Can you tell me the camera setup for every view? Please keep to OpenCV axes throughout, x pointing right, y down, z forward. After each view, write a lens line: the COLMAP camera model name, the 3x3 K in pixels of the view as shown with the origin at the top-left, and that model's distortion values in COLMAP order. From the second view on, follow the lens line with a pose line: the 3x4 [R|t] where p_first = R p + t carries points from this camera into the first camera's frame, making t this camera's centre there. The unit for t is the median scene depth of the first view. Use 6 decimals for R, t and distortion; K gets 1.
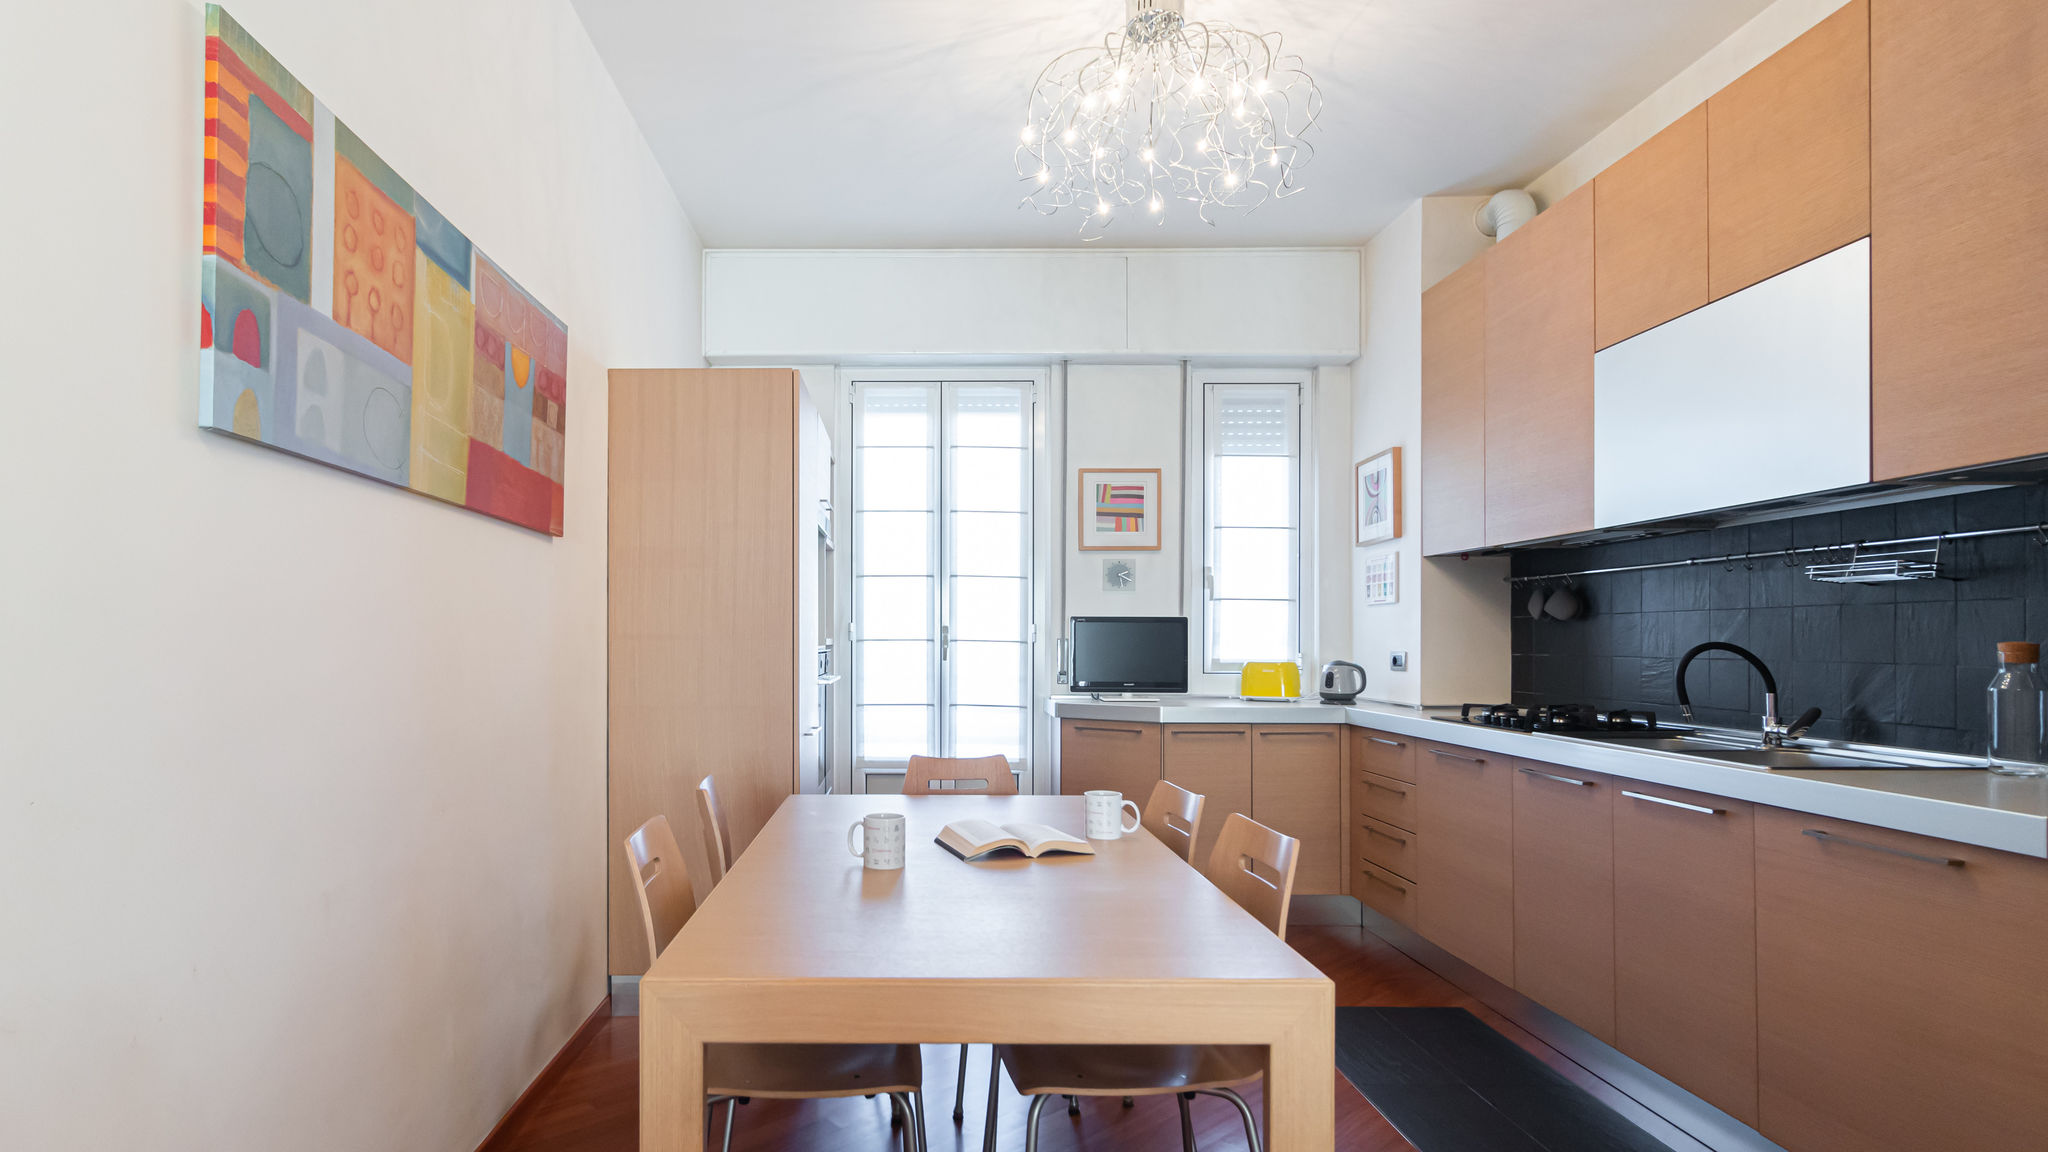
lens RADIAL K [[1047.5, 0, 911.6], [0, 1047.5, 642.8], [0, 0, 1]] dist [-0.005665, 0.004582]
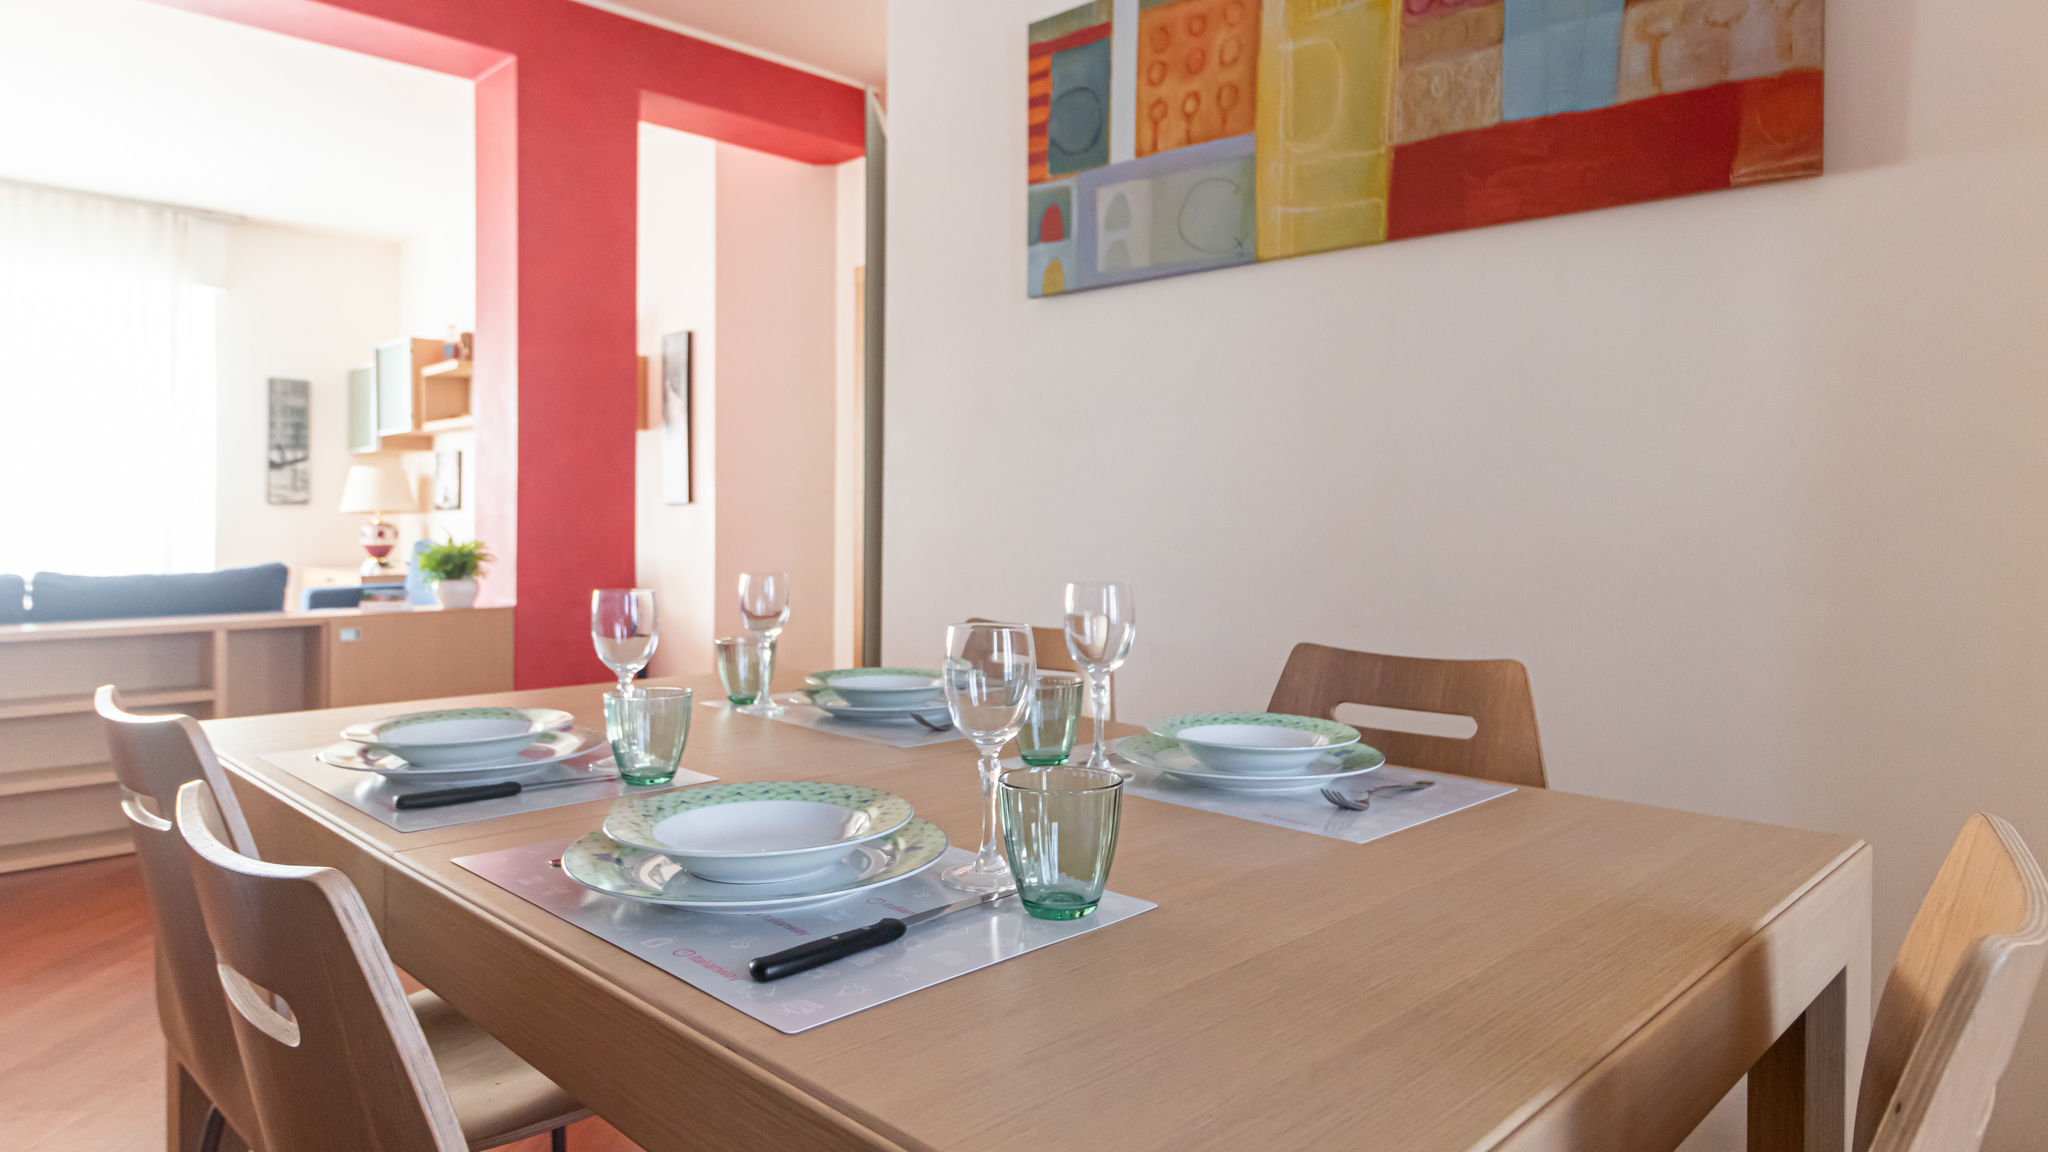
lens RADIAL K [[1225.1, 0, 1041.9], [0, 1225.1, 524.3], [0, 0, 1]] dist [-0.006152, 0.002751]
pose [[-0.698299, -0.001070, -0.715805, 0.204810], [-0.011309, 0.999891, 0.009538, 0.037429], [0.715717, 0.014756, -0.698235, 0.756159]]
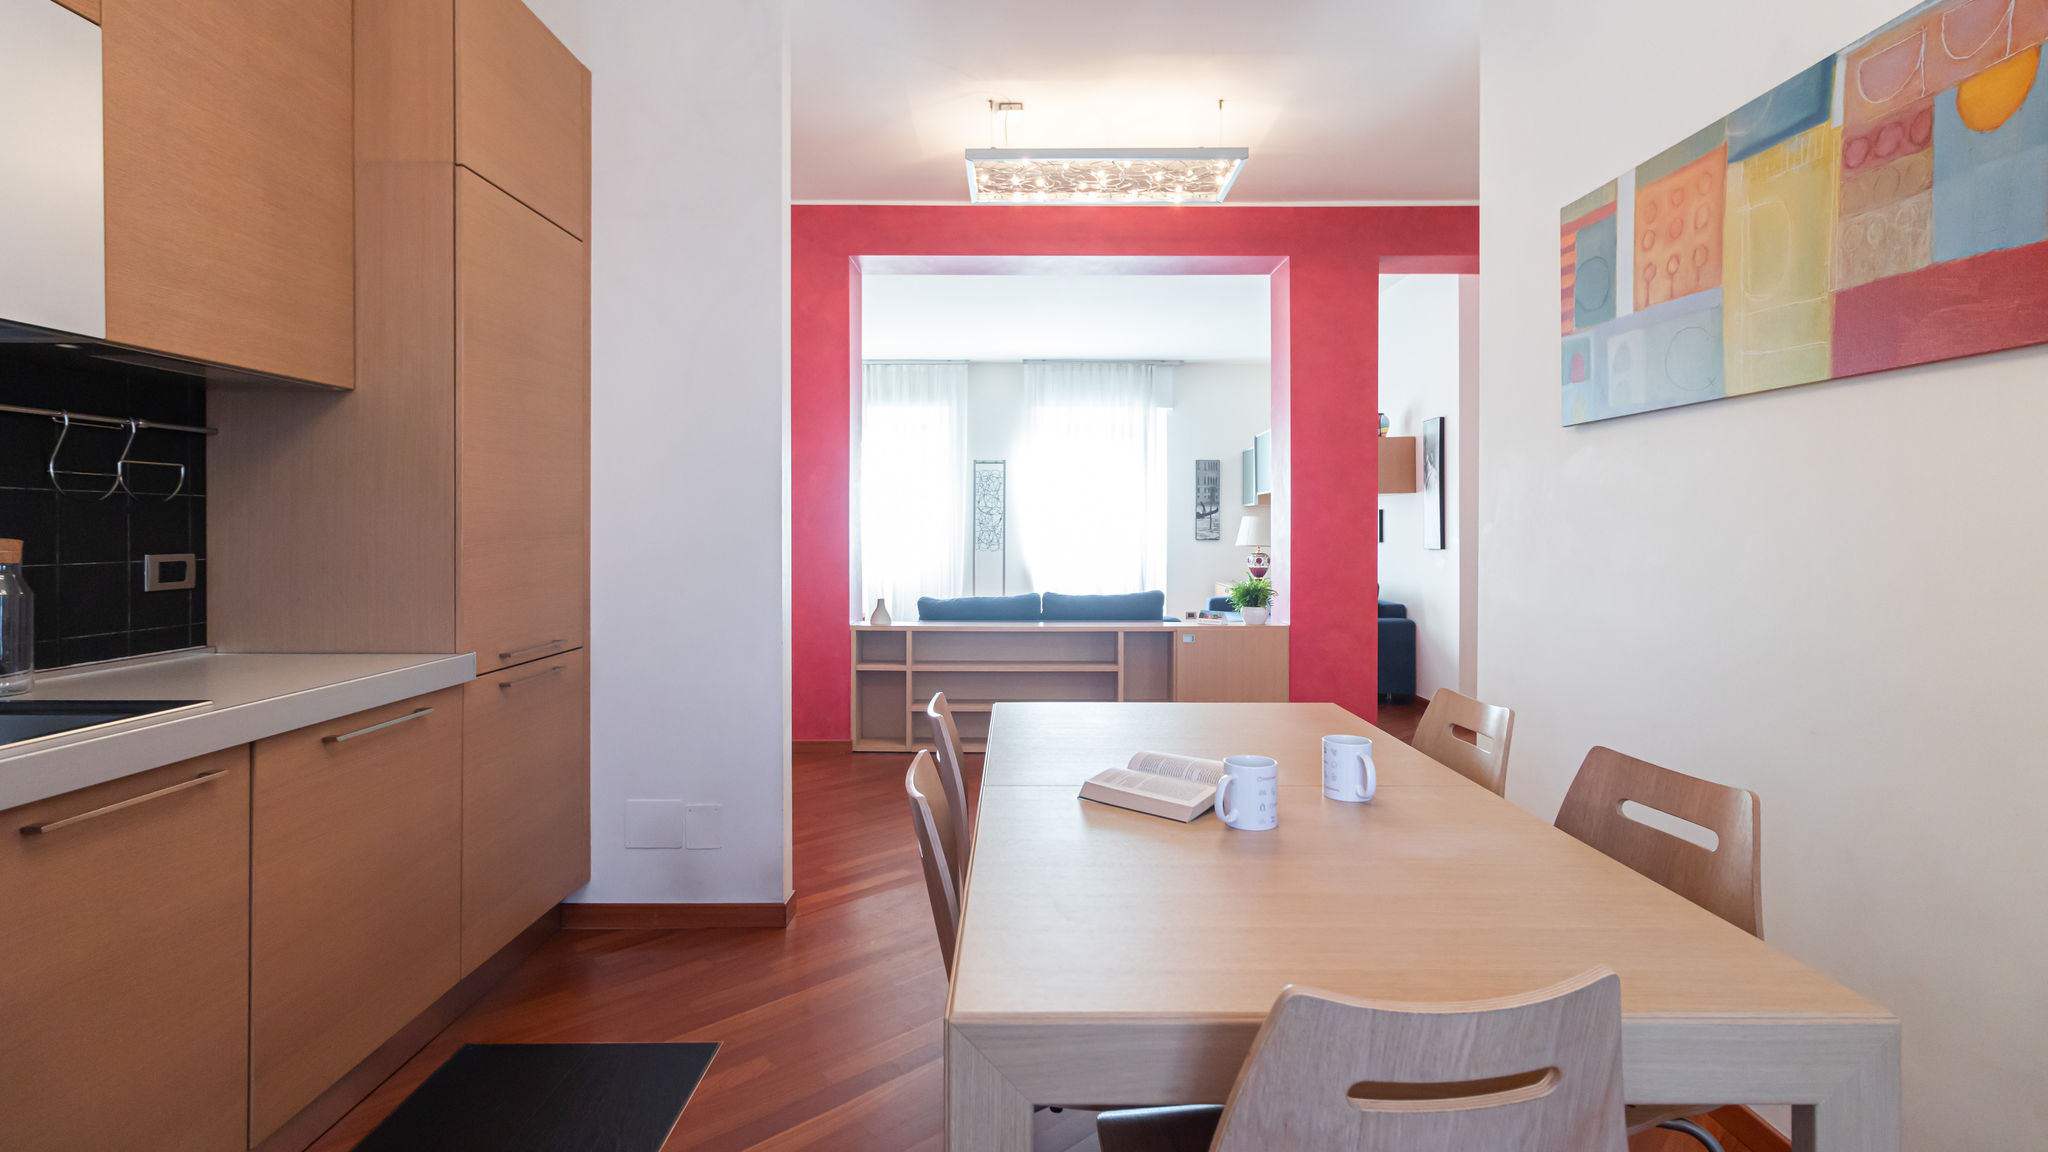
lens RADIAL K [[957.8, 0, 1024.1], [0, 957.8, 526.4], [0, 0, 1]] dist [0.002775, 0.000120]
pose [[-0.999992, -0.001626, -0.003600, 0.112415], [-0.001644, 0.999987, 0.004902, -0.008837], [0.003592, 0.004908, -0.999982, 0.917821]]
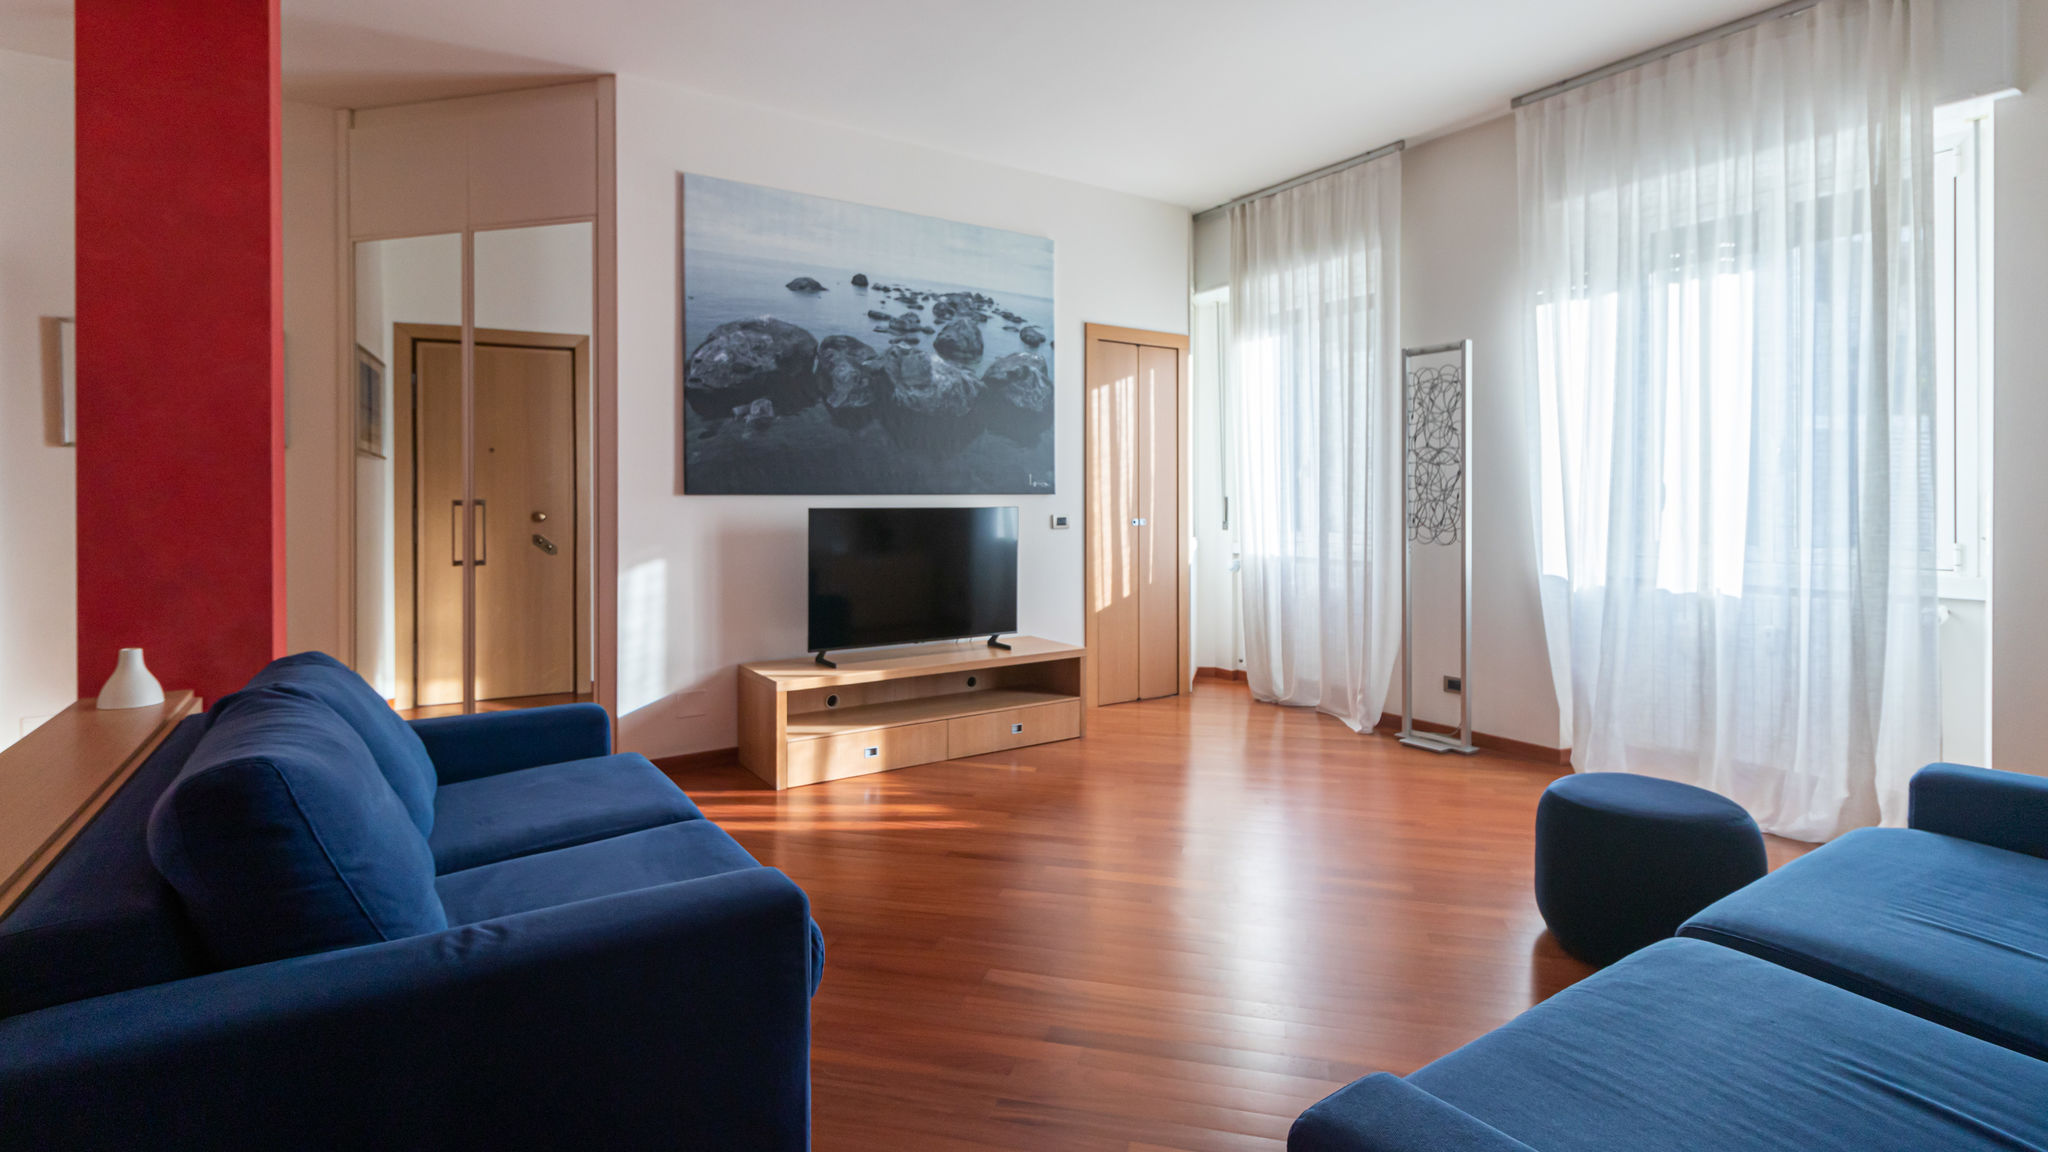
lens RADIAL K [[957.8, 0, 1017.0], [0, 957.8, 515.4], [0, 0, 1]] dist [0.002775, 0.000120]
pose [[-0.558519, -0.014852, 0.829359, -0.451227], [0.004712, 0.999767, 0.021078, 0.006350], [-0.829478, 0.015681, -0.558319, -0.453530]]
